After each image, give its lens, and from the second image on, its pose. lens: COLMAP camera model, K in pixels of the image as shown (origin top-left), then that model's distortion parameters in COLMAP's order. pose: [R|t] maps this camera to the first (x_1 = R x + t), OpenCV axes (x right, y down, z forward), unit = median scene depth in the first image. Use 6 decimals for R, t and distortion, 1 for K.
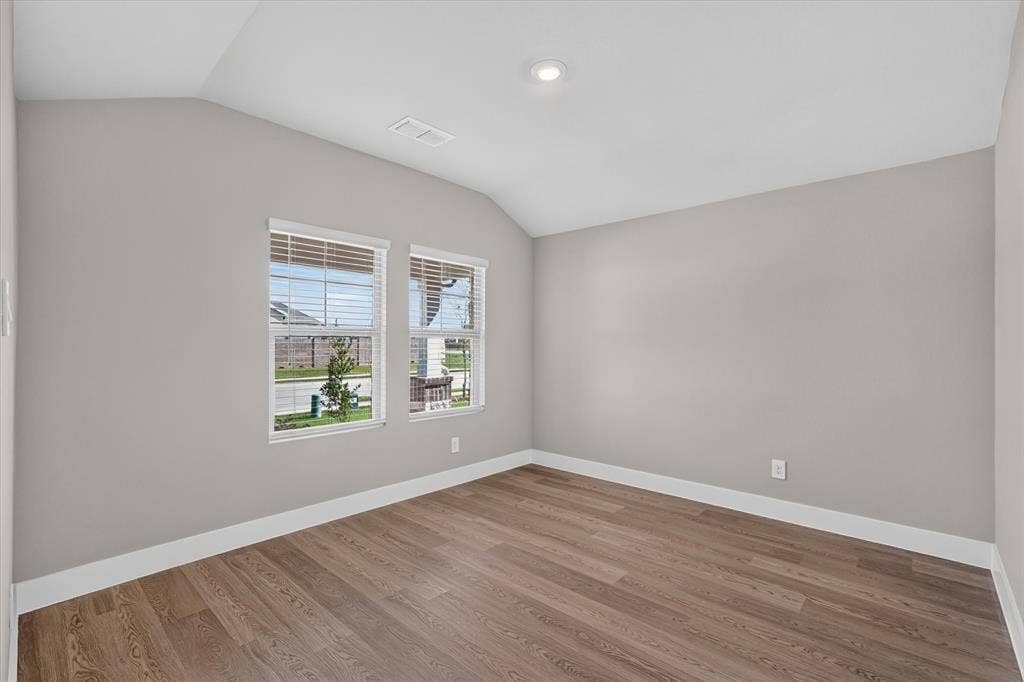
lens RADIAL K [[458.4, 0, 507.8], [0, 458.4, 342.8], [0, 0, 1]] dist [-0.008213, 0.004996]
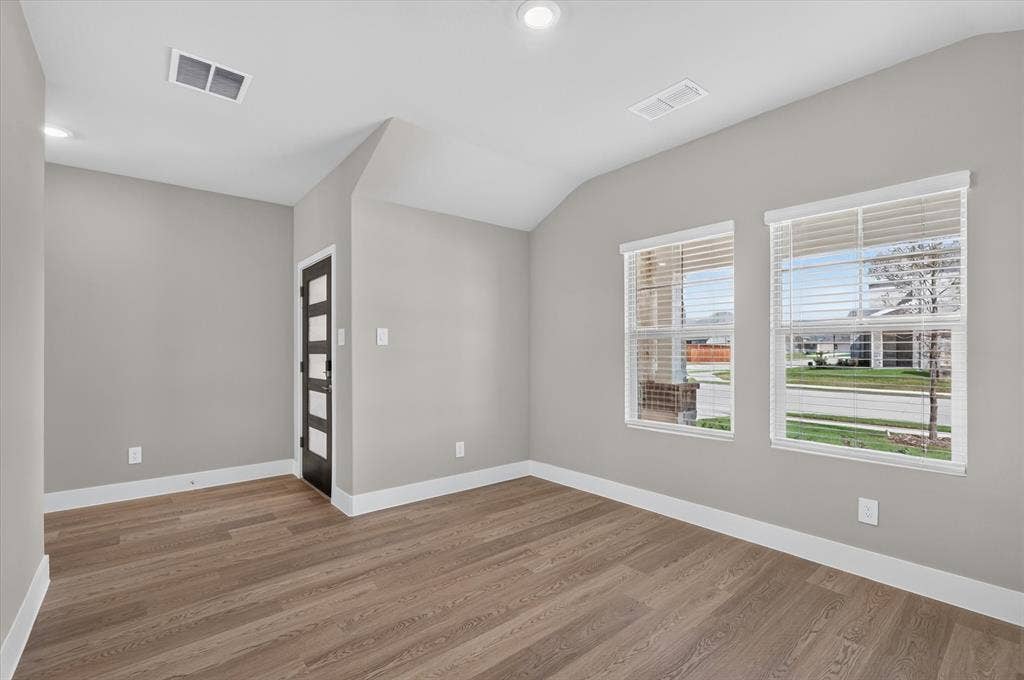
lens RADIAL K [[458.4, 0, 508.3], [0, 458.4, 344.9], [0, 0, 1]] dist [-0.008213, 0.004996]
pose [[-0.122695, -0.008344, -0.992409, 0.749493], [0.003413, 0.999955, -0.008829, 0.012075], [0.992439, -0.004470, -0.122661, 0.844836]]
